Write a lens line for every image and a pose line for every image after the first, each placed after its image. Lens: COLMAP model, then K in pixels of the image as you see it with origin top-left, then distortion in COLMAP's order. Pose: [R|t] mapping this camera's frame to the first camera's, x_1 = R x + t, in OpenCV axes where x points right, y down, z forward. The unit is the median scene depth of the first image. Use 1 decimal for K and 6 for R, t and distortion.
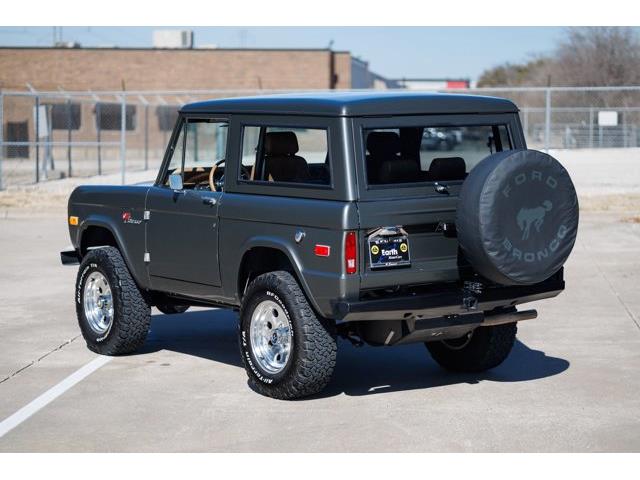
lens RADIAL K [[1696.9, 0, 319.6], [0, 1696.9, 240.9], [0, 0, 1]] dist [0.109118, 0.000000]
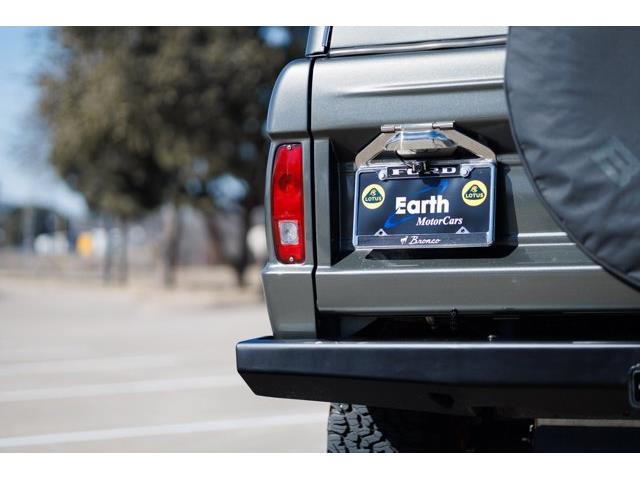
lens RADIAL K [[1696.9, 0, 319.3], [0, 1696.9, 238.0], [0, 0, 1]] dist [0.109118, 0.000000]
pose [[0.511503, -0.005236, -0.859266, 0.314764], [-0.061598, 0.997185, -0.042744, 0.028345], [0.857071, 0.074793, 0.509740, 0.814677]]
